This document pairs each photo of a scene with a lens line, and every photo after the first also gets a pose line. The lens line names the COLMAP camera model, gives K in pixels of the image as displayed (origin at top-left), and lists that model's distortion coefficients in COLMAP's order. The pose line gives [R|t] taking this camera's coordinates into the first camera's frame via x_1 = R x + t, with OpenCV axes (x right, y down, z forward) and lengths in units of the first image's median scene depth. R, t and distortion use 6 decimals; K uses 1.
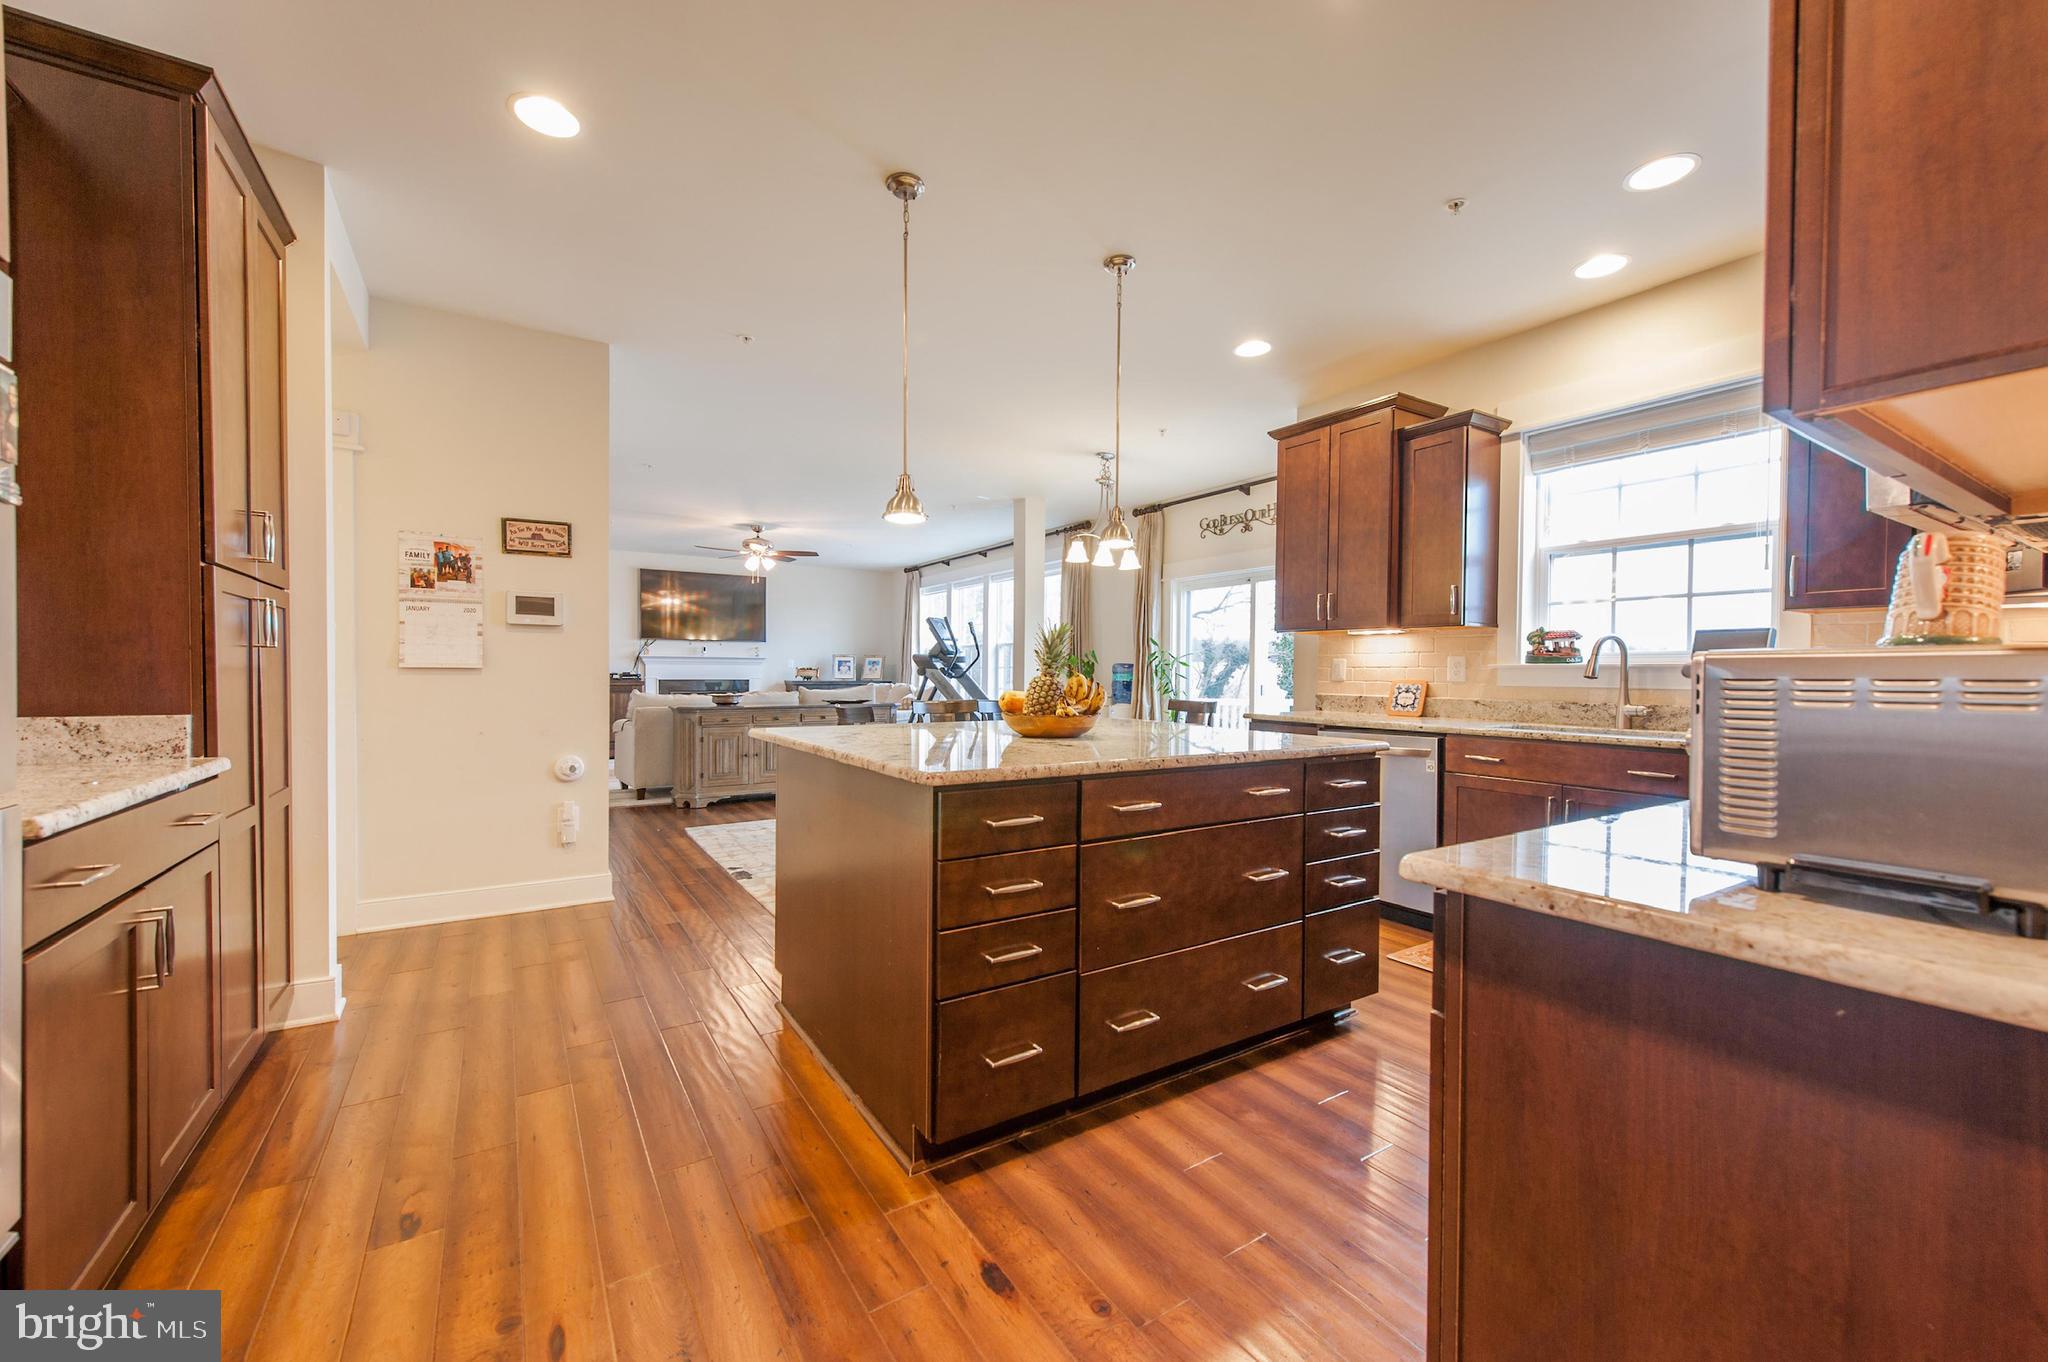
lens RADIAL K [[809.4, 0, 1032.2], [0, 809.4, 684.9], [0, 0, 1]] dist [0.008780, -0.002094]
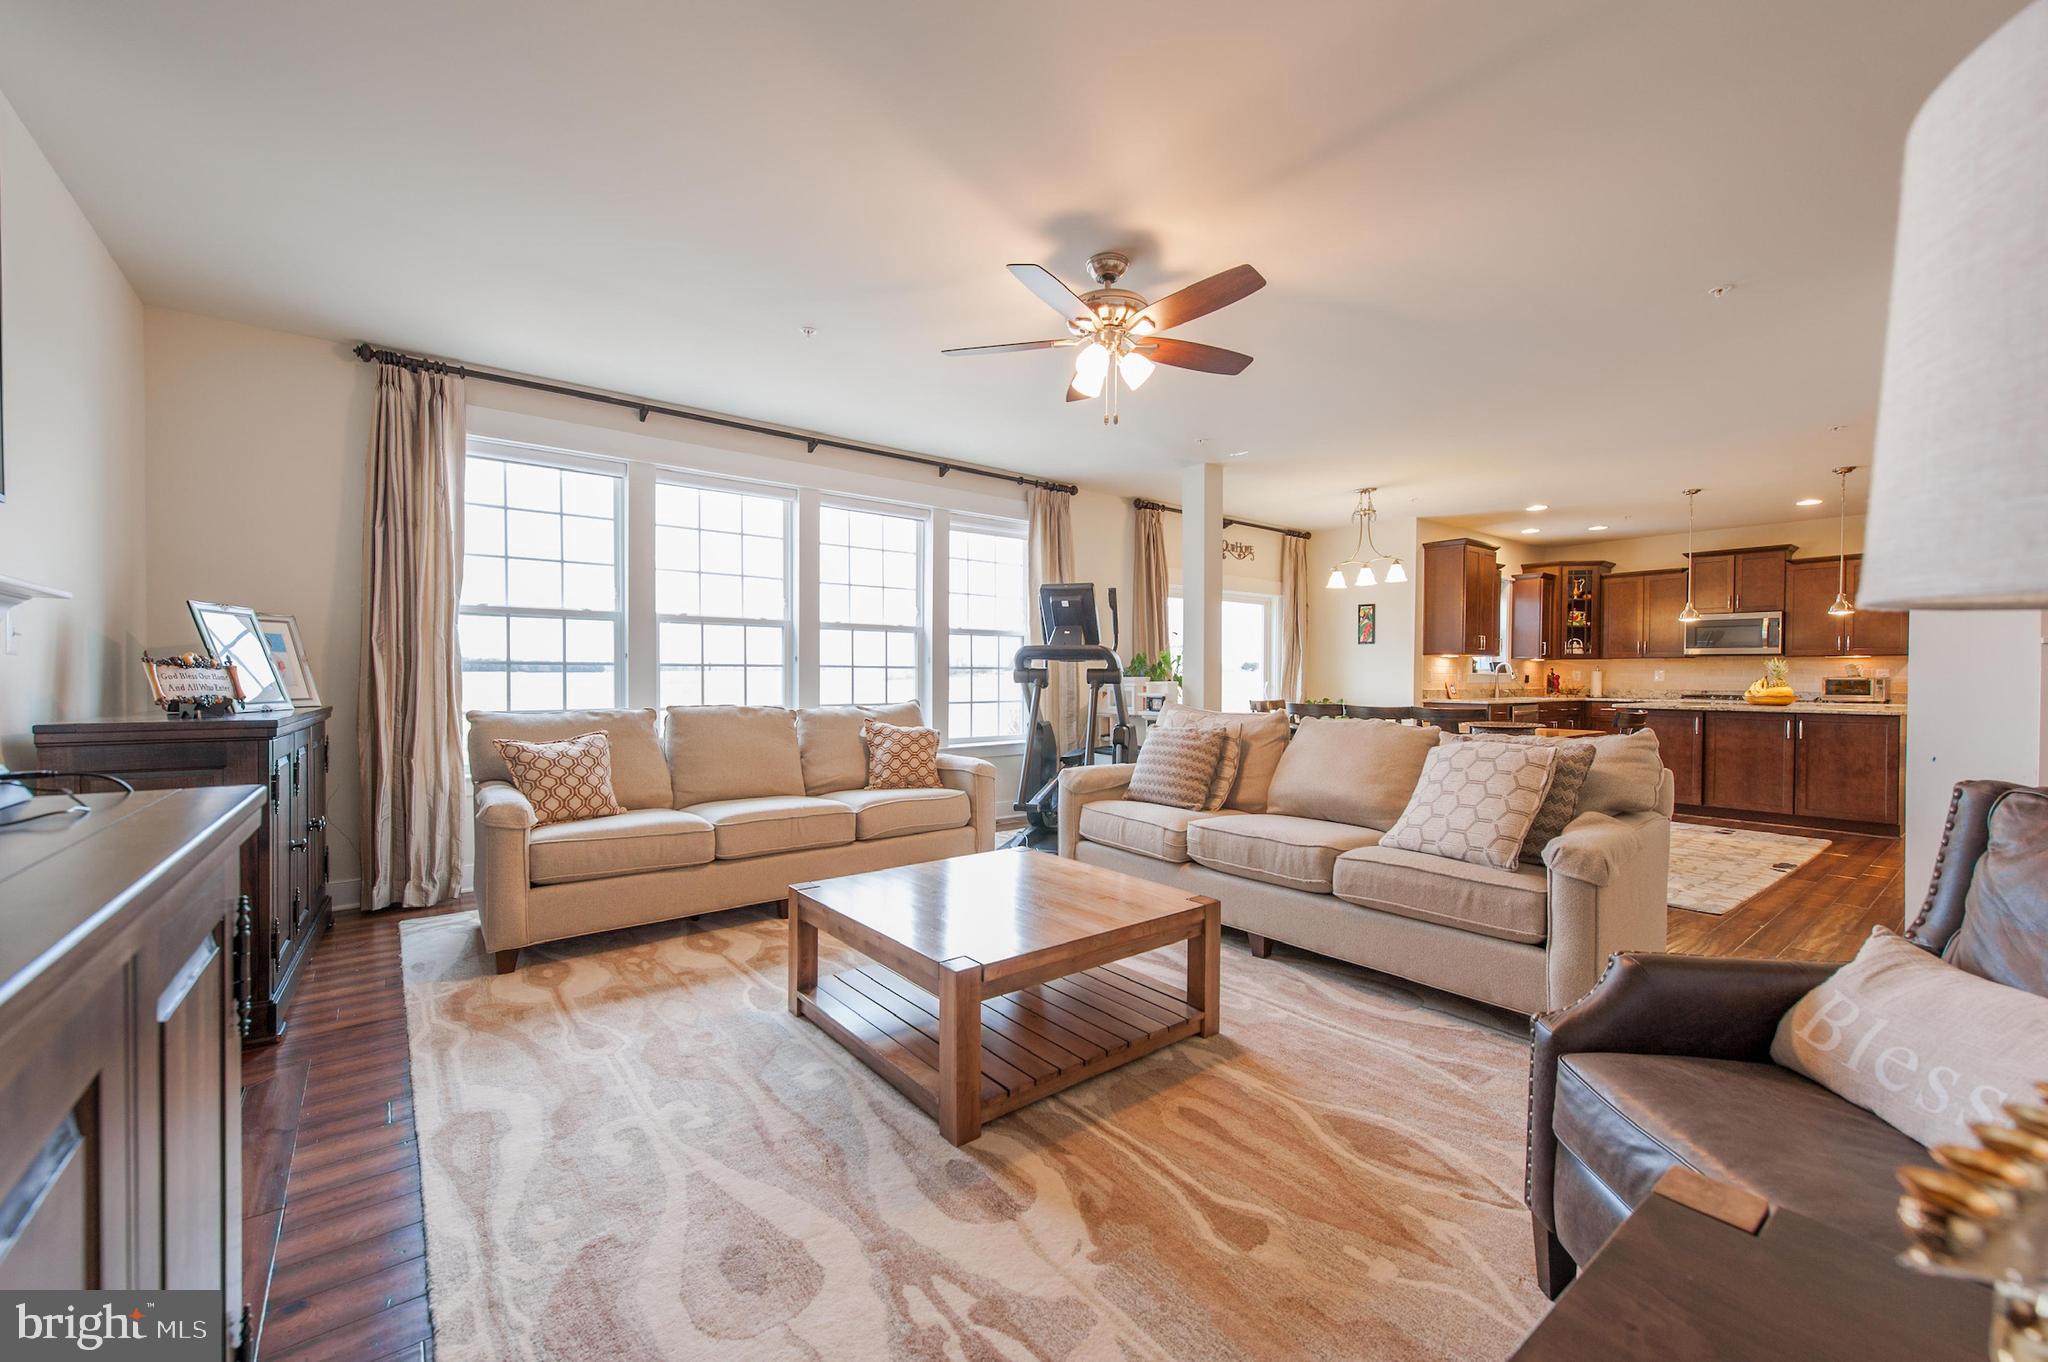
lens RADIAL K [[809.4, 0, 1017.6], [0, 809.4, 683.4], [0, 0, 1]] dist [0.008780, -0.002094]
pose [[-0.082942, -0.014135, 0.996454, -0.698164], [0.009008, 0.999848, 0.014933, -0.020836], [-0.996514, 0.010215, -0.082802, 1.090631]]
